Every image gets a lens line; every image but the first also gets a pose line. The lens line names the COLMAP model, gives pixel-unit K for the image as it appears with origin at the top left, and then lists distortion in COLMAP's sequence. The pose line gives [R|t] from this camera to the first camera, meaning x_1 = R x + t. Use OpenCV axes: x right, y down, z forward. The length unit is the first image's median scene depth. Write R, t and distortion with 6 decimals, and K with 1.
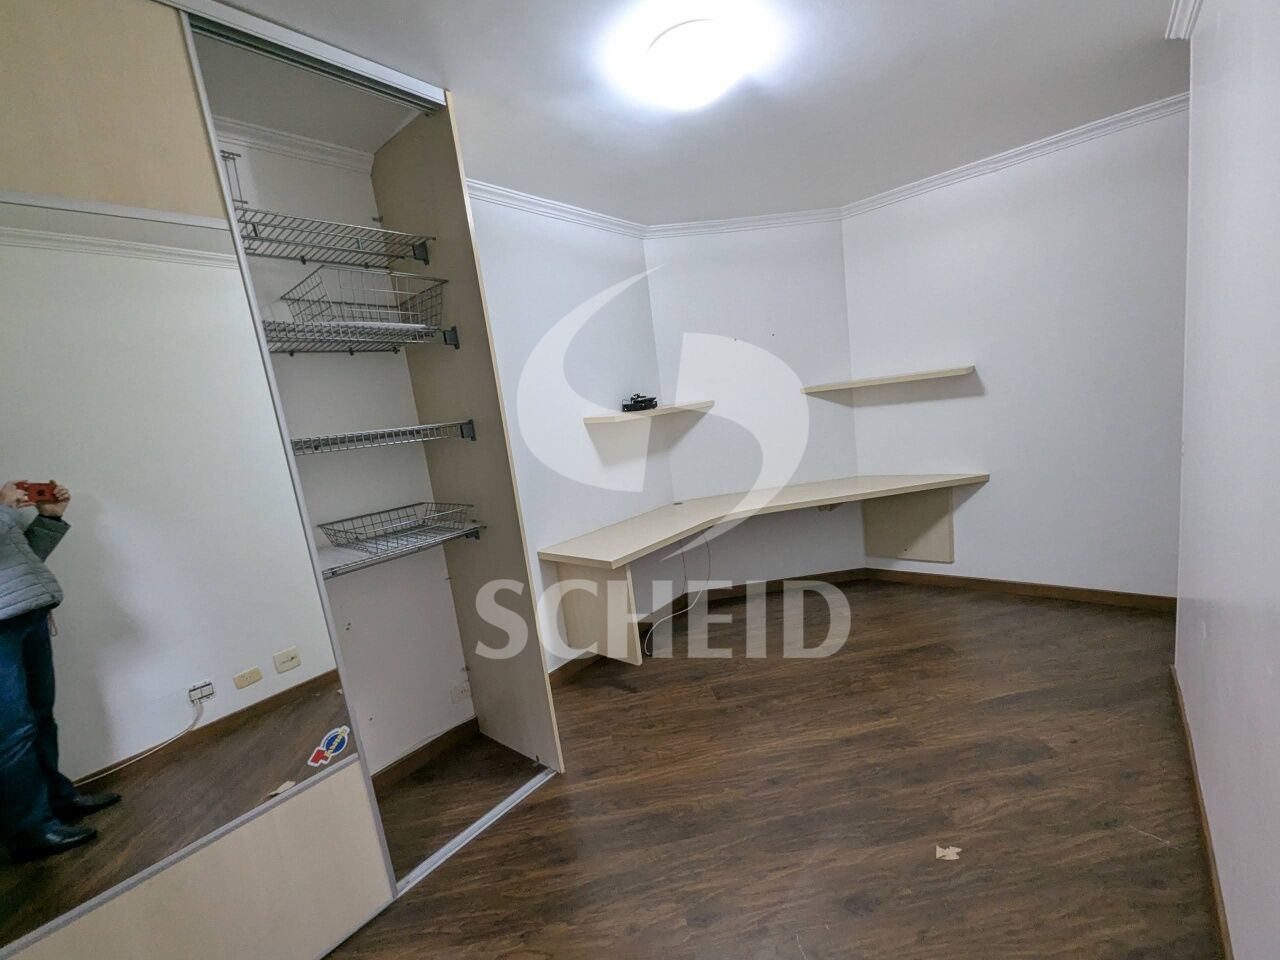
lens RADIAL K [[524.8, 0, 635.2], [0, 524.8, 490.3], [0, 0, 1]] dist [-0.000089, -0.001359]
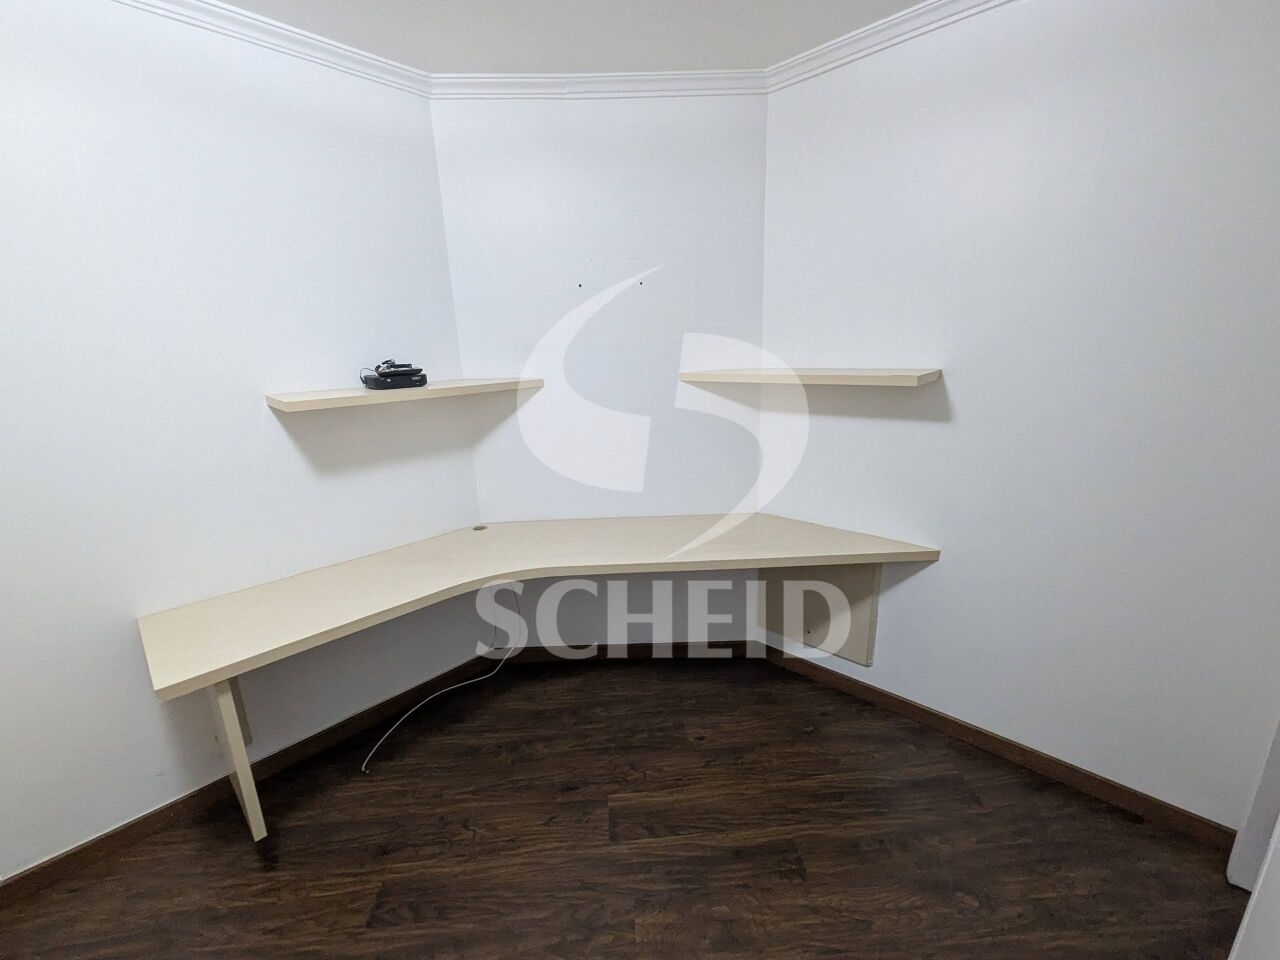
lens RADIAL K [[524.8, 0, 636.7], [0, 524.8, 485.4], [0, 0, 1]] dist [-0.000089, -0.001359]
pose [[0.994411, 0.103087, -0.022779, 0.358515], [-0.100322, 0.989893, 0.100234, -0.143801], [0.032882, -0.097389, 0.994703, 0.420692]]
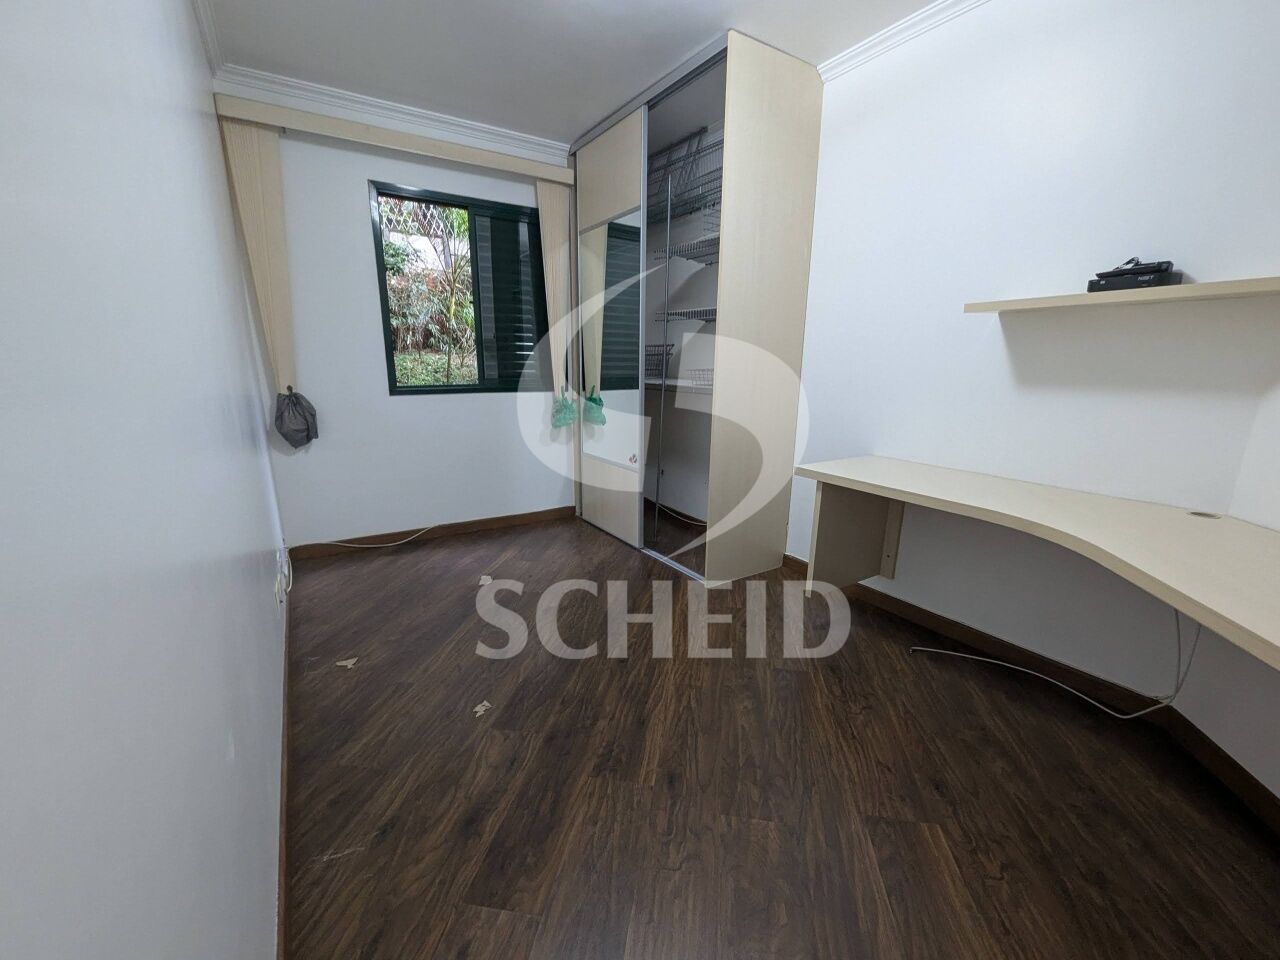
lens RADIAL K [[524.8, 0, 639.8], [0, 524.8, 492.1], [0, 0, 1]] dist [-0.000089, -0.001359]
pose [[-0.275485, 0.356246, -0.892859, 0.736071], [-0.117626, 0.909327, 0.399109, -0.132876], [0.954082, 0.214972, -0.208602, 0.793078]]
